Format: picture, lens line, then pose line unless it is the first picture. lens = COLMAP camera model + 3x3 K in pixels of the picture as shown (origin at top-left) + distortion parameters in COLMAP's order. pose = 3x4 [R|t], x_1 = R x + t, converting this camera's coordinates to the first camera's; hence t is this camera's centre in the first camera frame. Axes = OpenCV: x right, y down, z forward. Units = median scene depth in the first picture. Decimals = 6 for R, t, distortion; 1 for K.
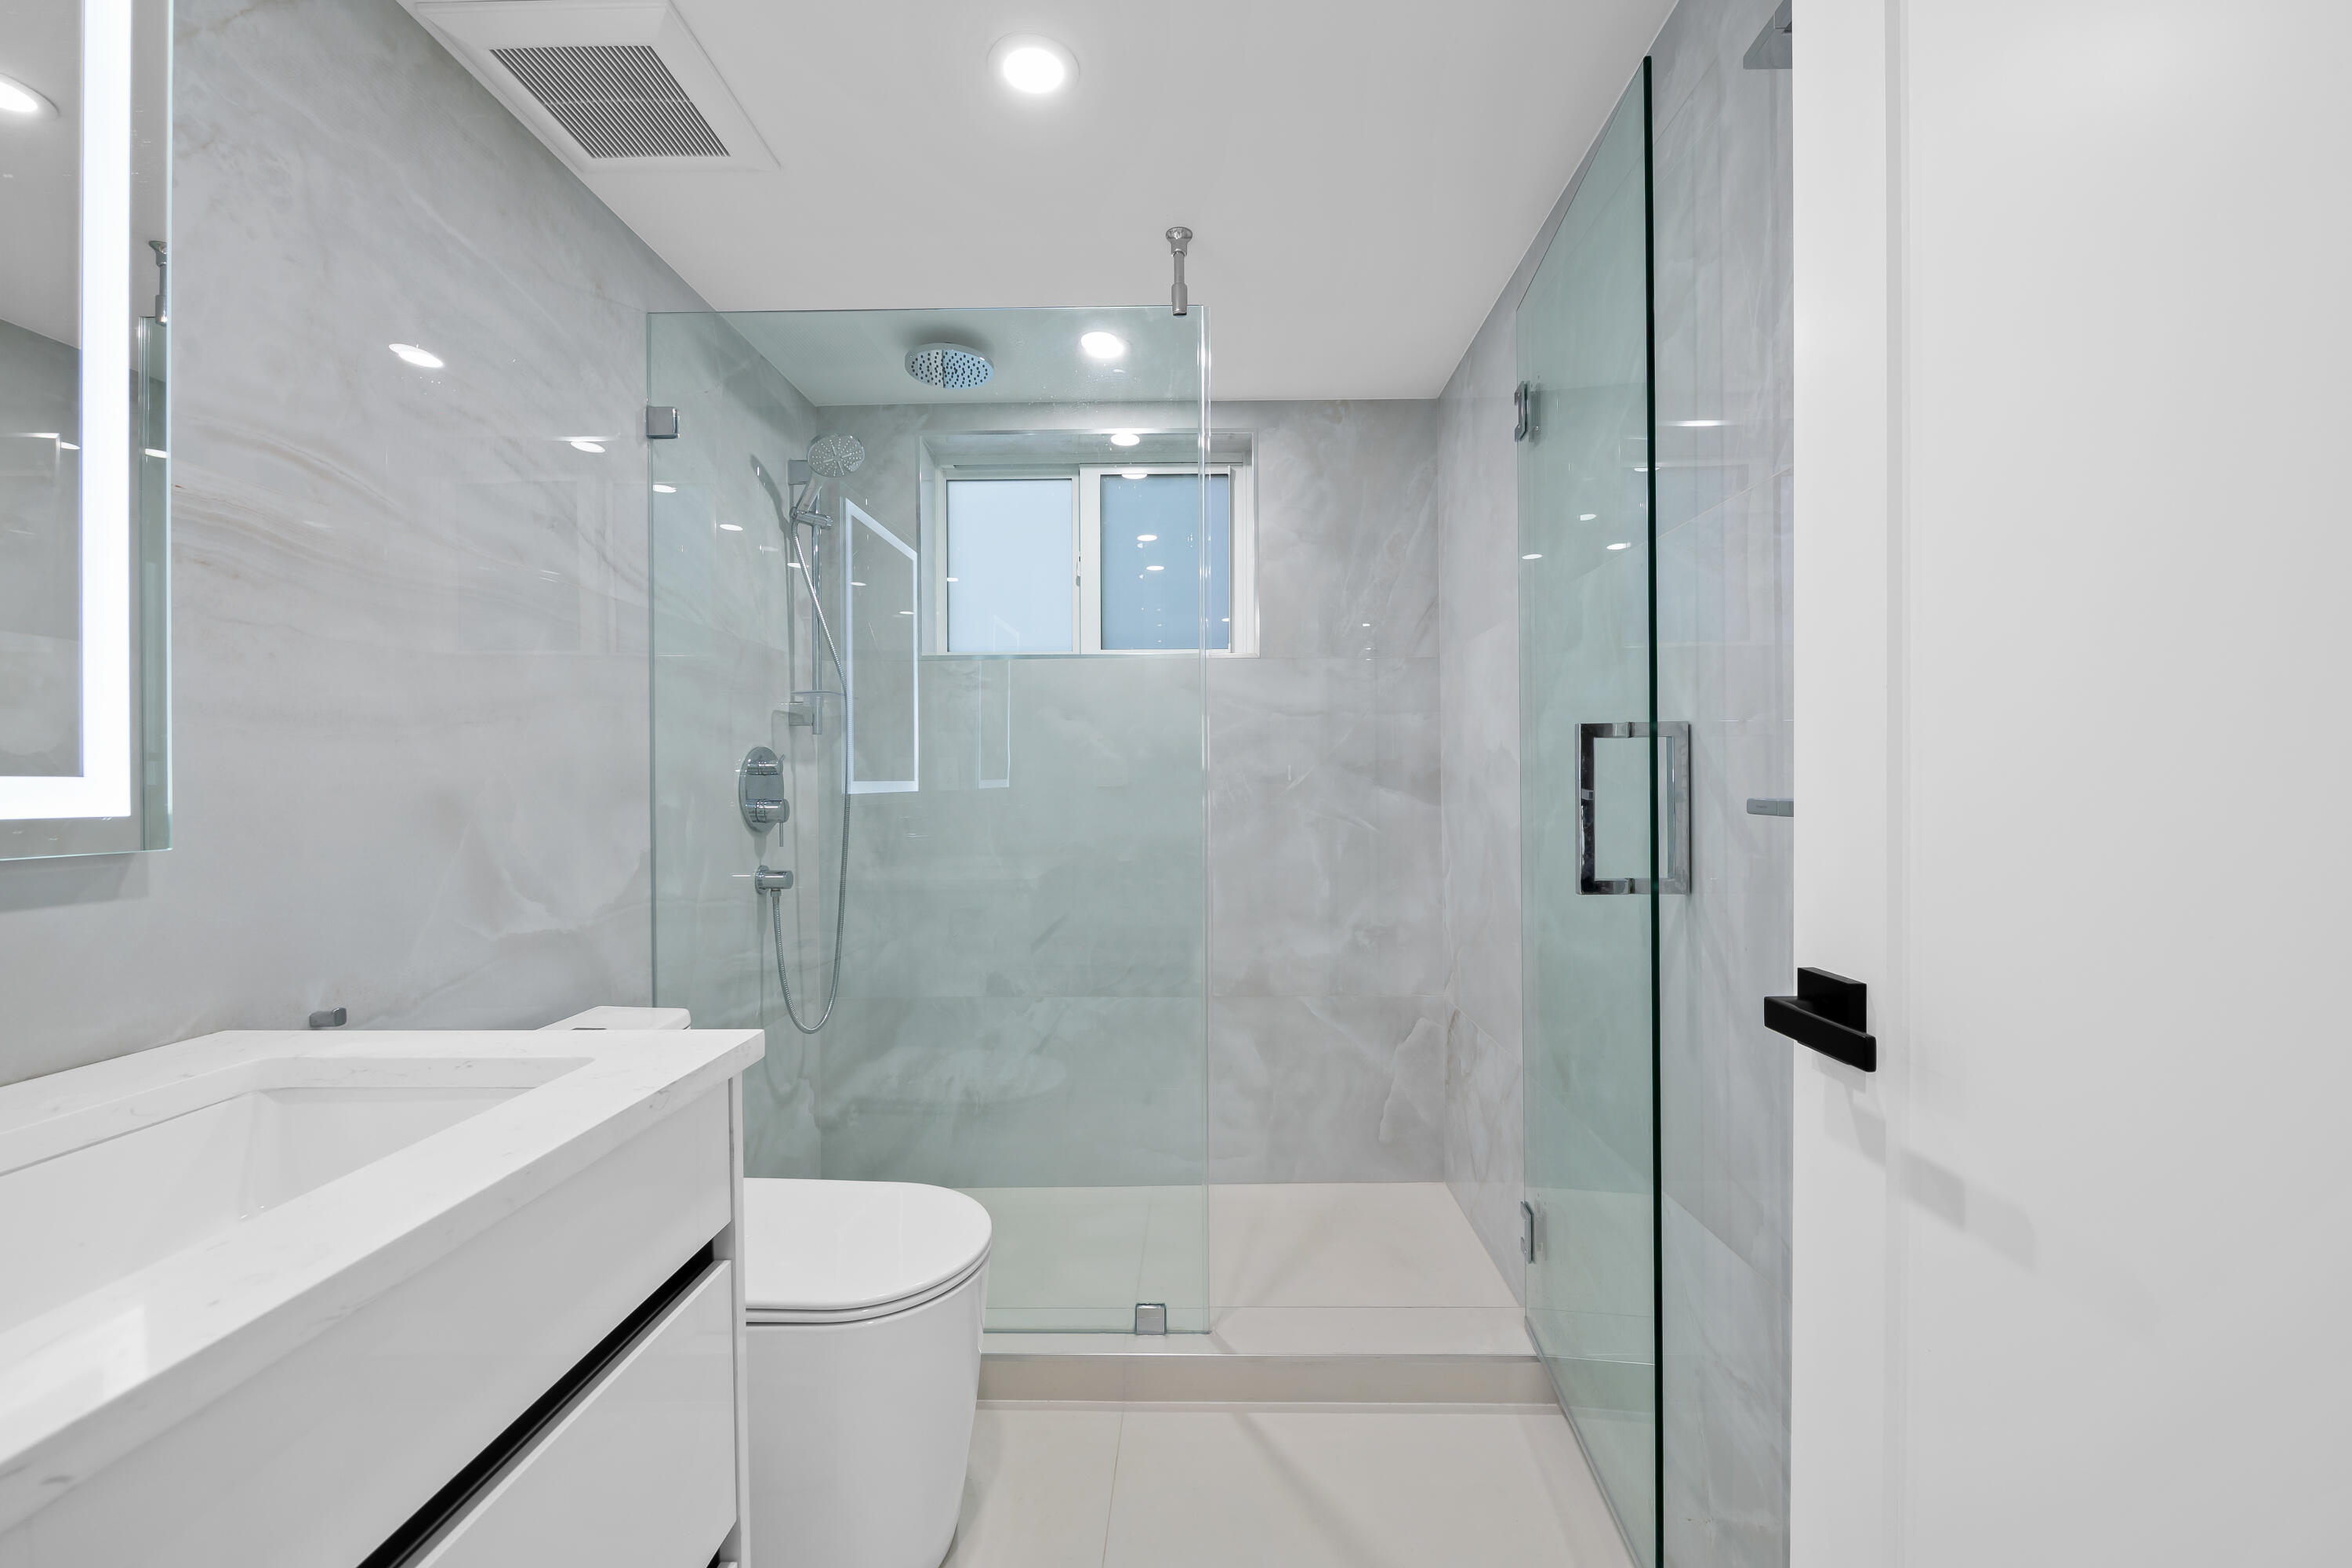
lens RADIAL K [[938.3, 0, 1192.8], [0, 938.3, 779.0], [0, 0, 1]] dist [0.001464, -0.004023]
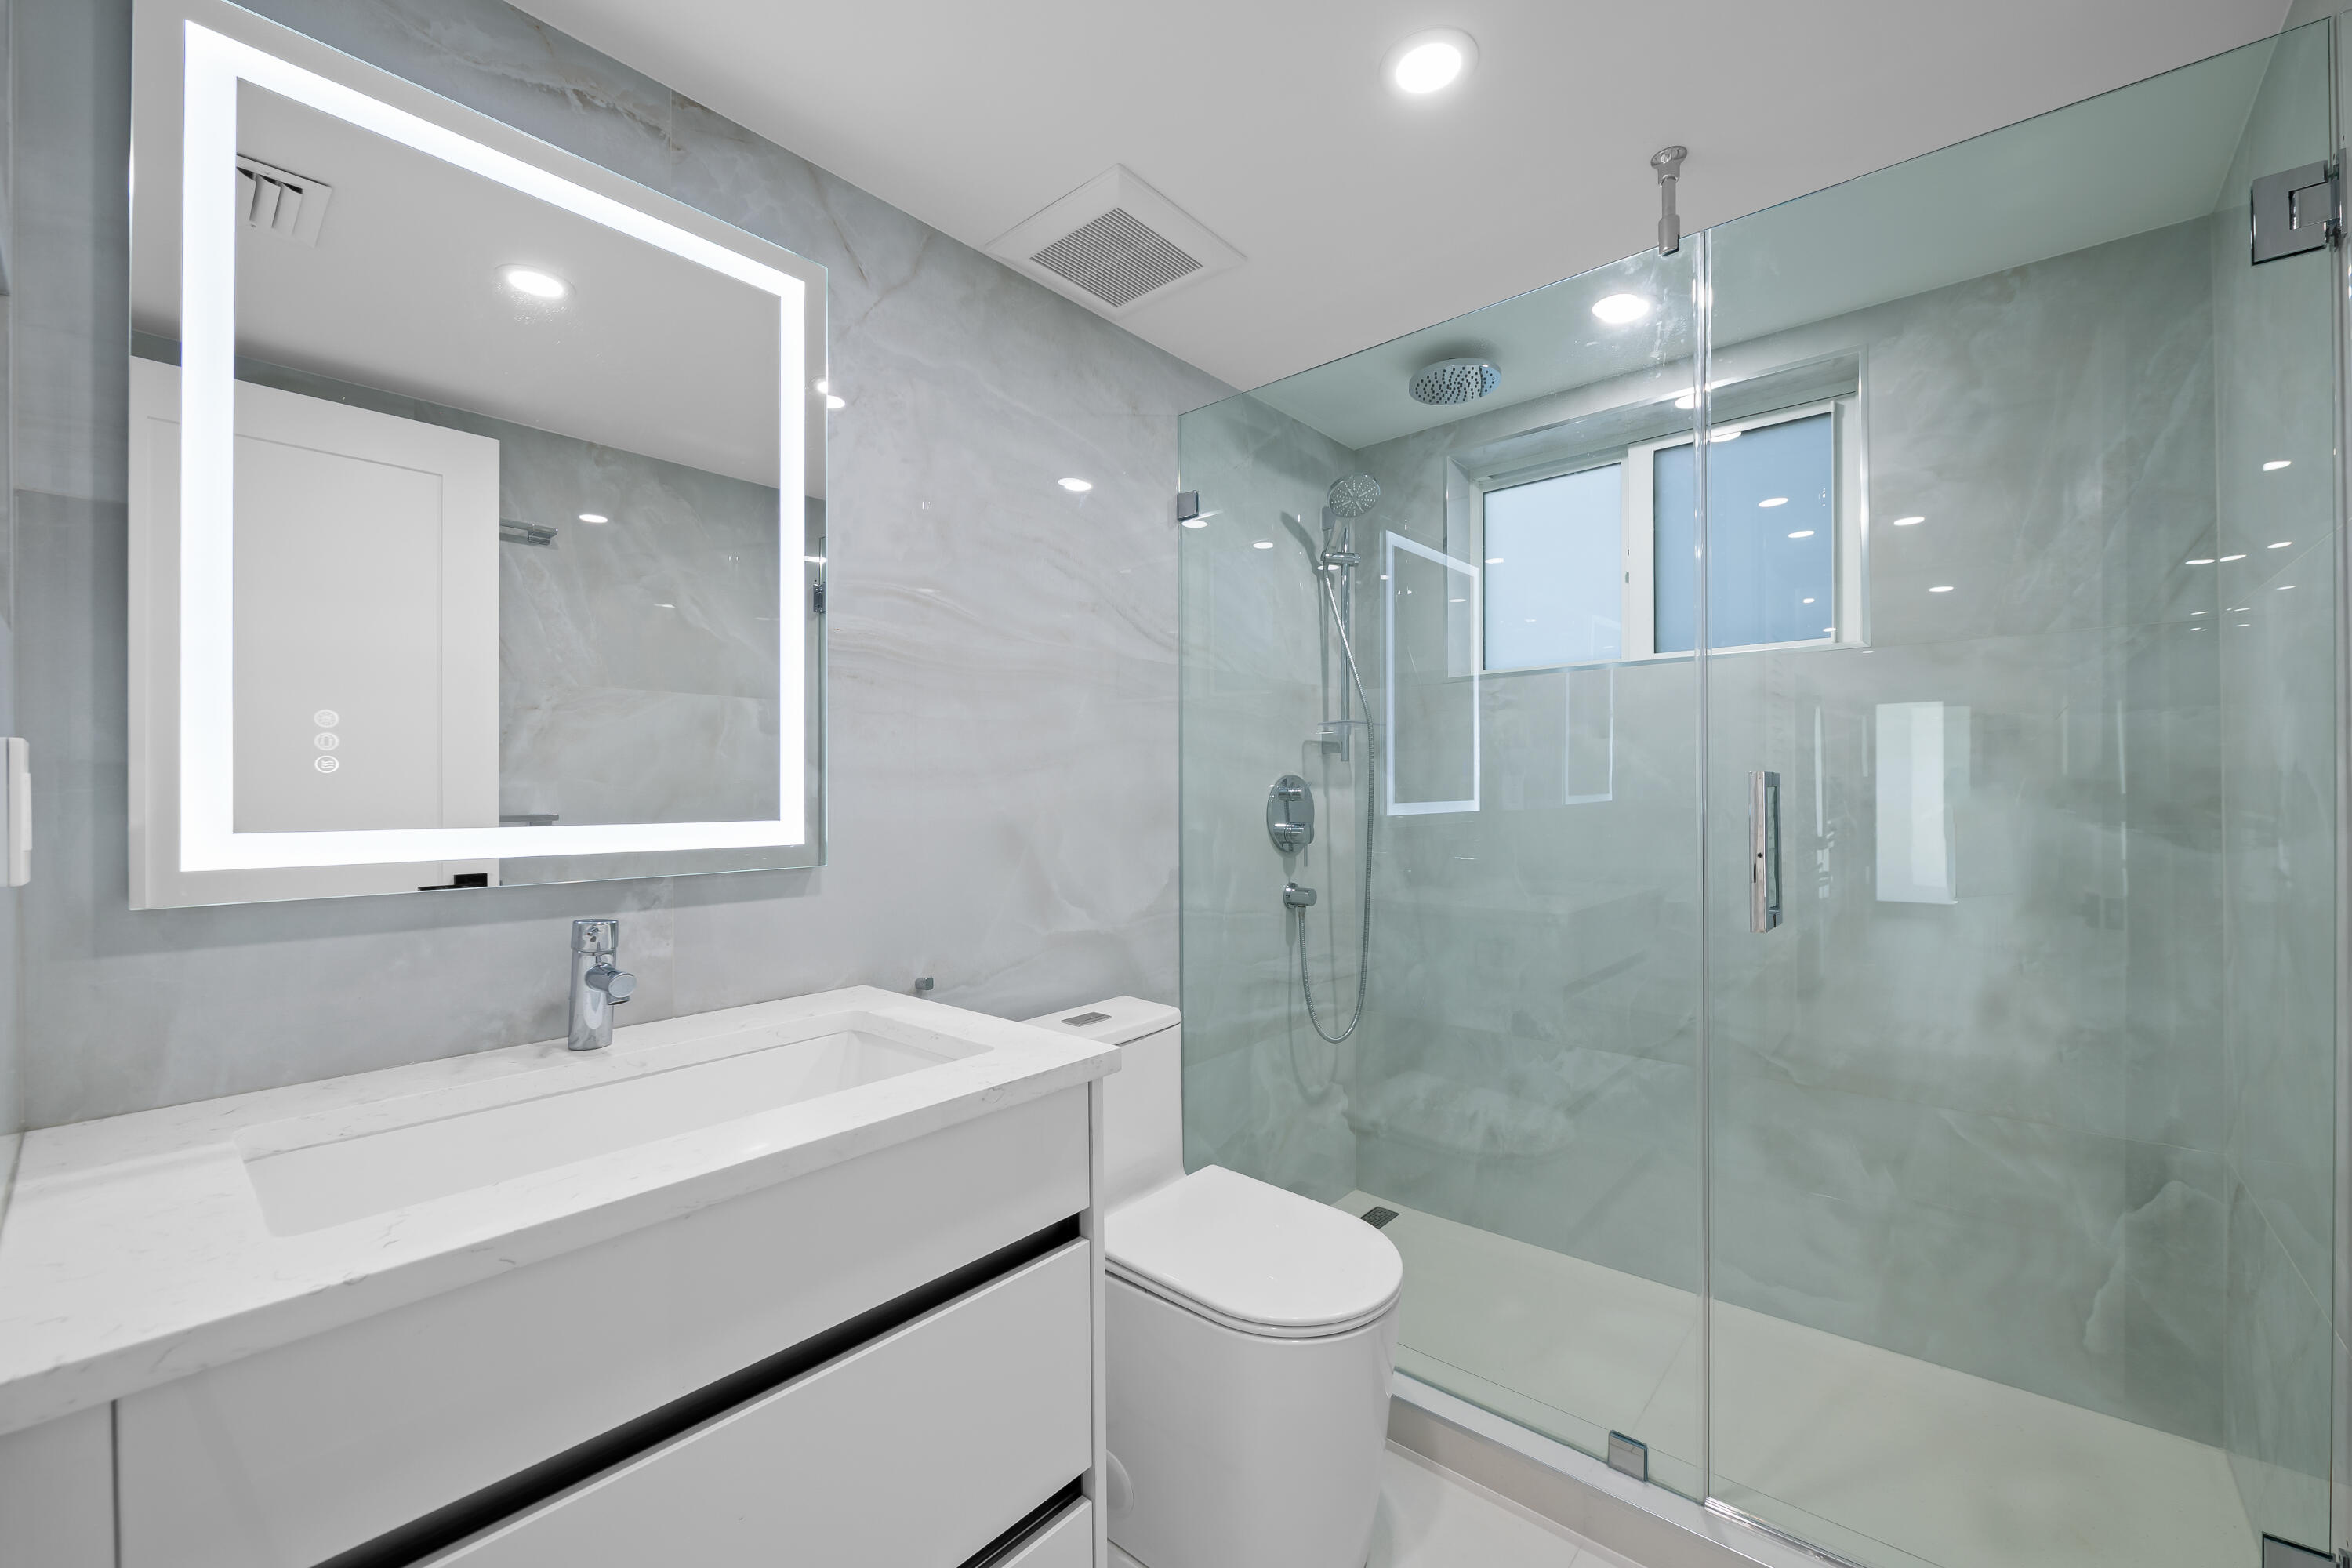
lens RADIAL K [[938.3, 0, 1192.8], [0, 938.3, 779.0], [0, 0, 1]] dist [0.001464, -0.004023]
pose [[0.766593, -0.006152, -0.642104, 0.155319], [0.004232, 0.999981, -0.004529, -0.024317], [0.642120, 0.000755, 0.766604, 0.079719]]
